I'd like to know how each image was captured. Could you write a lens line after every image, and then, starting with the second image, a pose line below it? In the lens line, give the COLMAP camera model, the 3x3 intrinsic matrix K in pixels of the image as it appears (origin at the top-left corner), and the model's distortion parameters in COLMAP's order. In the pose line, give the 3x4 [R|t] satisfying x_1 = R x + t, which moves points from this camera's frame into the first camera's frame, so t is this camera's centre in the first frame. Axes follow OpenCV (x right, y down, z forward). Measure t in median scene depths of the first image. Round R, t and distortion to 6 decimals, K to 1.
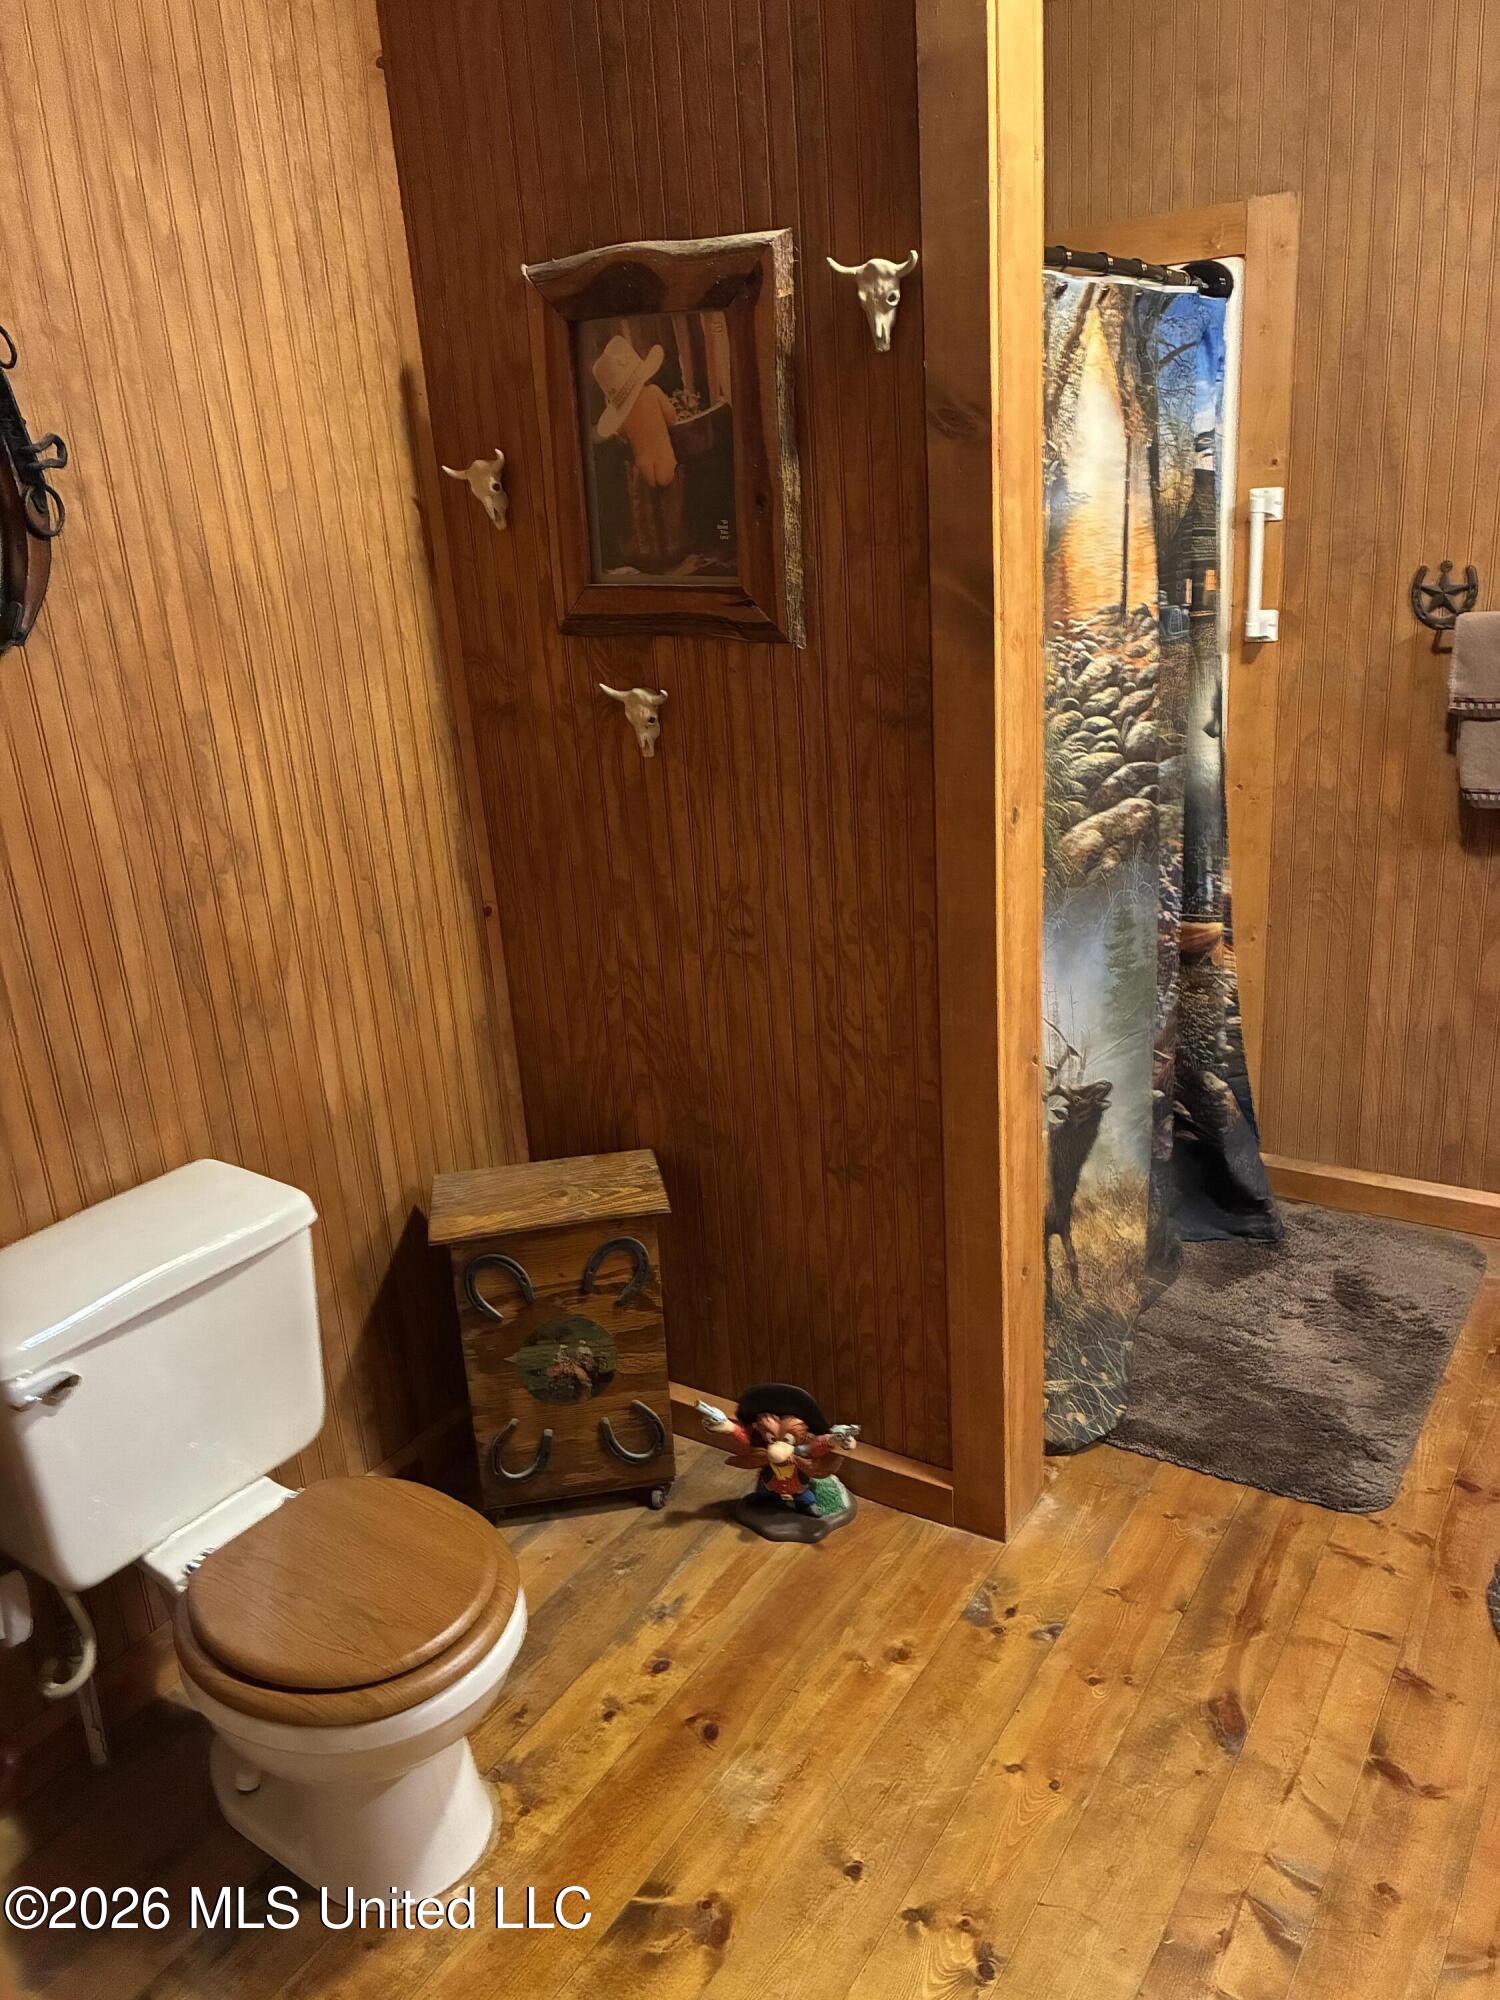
lens RADIAL K [[1525.0, 0, 751.6], [0, 1525.0, 1014.2], [0, 0, 1]] dist [0.046233, -0.058092]
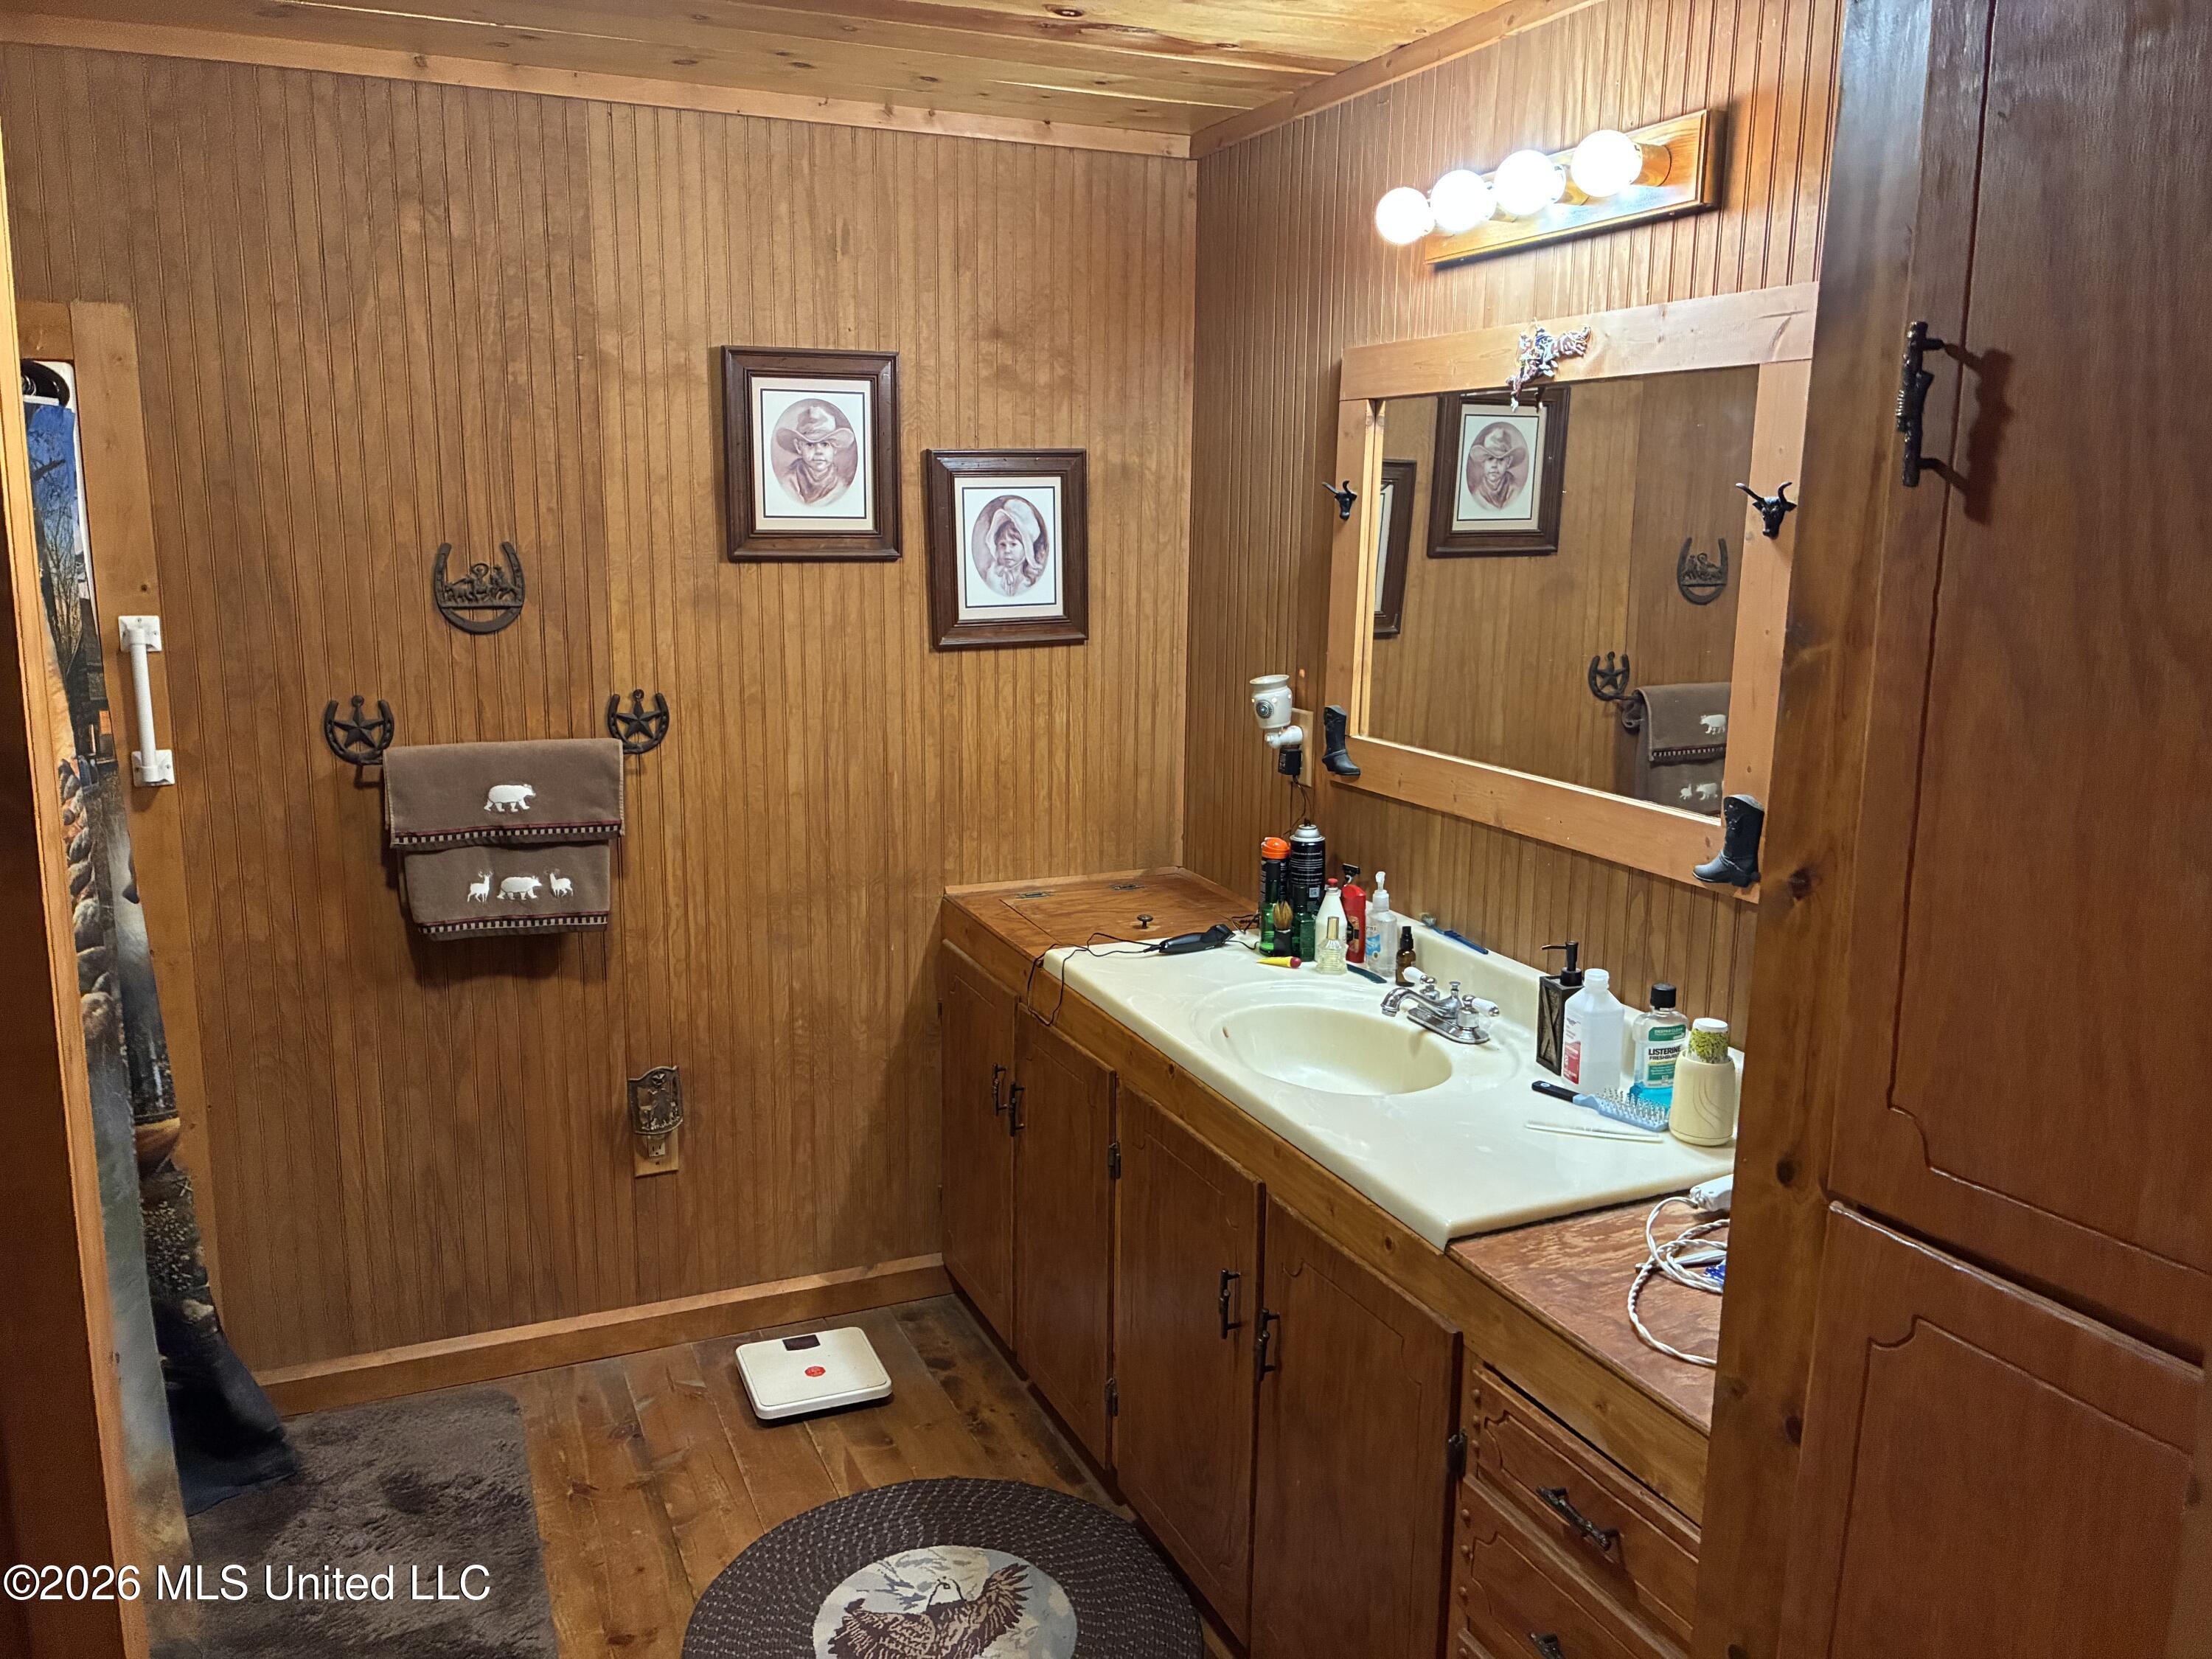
lens RADIAL K [[1686.6, 0, 1100.0], [0, 1686.6, 820.2], [0, 0, 1]] dist [0.046233, -0.058092]
pose [[0.549244, -0.084961, 0.831332, -0.177519], [0.224464, 0.973258, -0.048833, -0.061067], [-0.804951, 0.213426, 0.553627, 0.053276]]
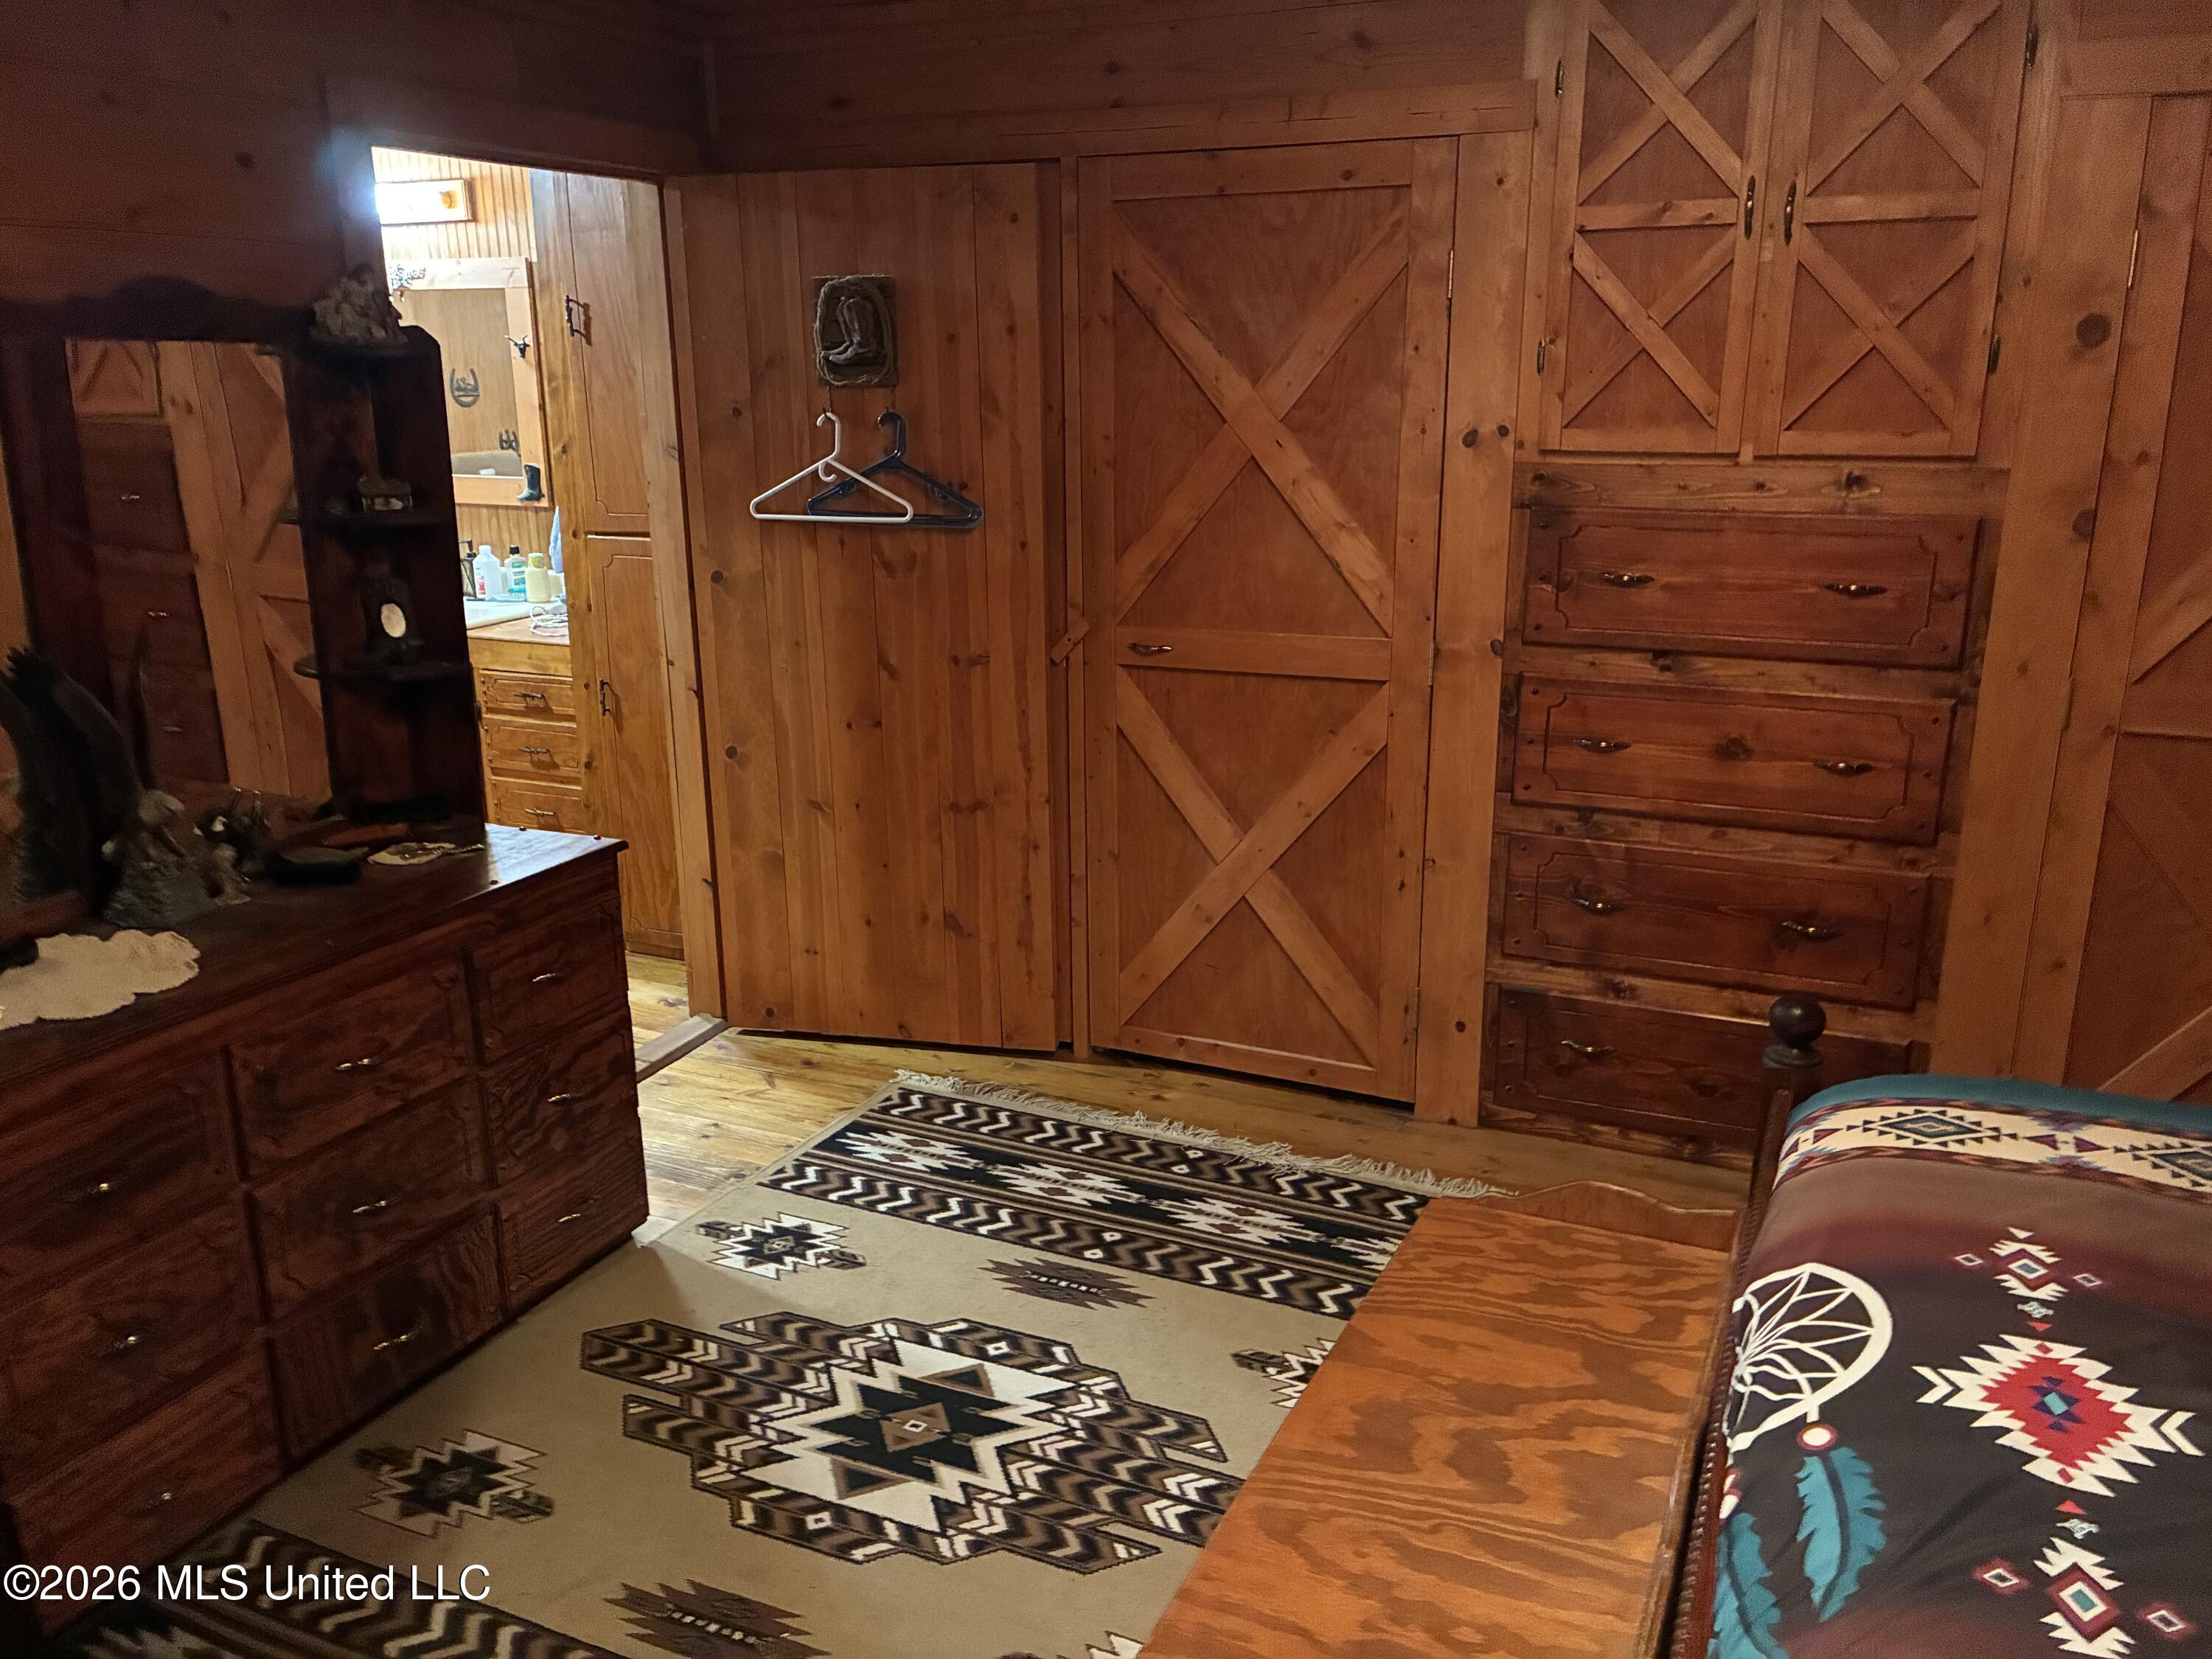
lens RADIAL K [[1686.6, 0, 1101.8], [0, 1686.6, 834.7], [0, 0, 1]] dist [0.046233, -0.058092]
pose [[-0.148227, -0.204007, 0.967683, -0.988008], [0.333172, 0.910990, 0.243090, 0.035452], [-0.931142, 0.358438, -0.067064, -0.034540]]
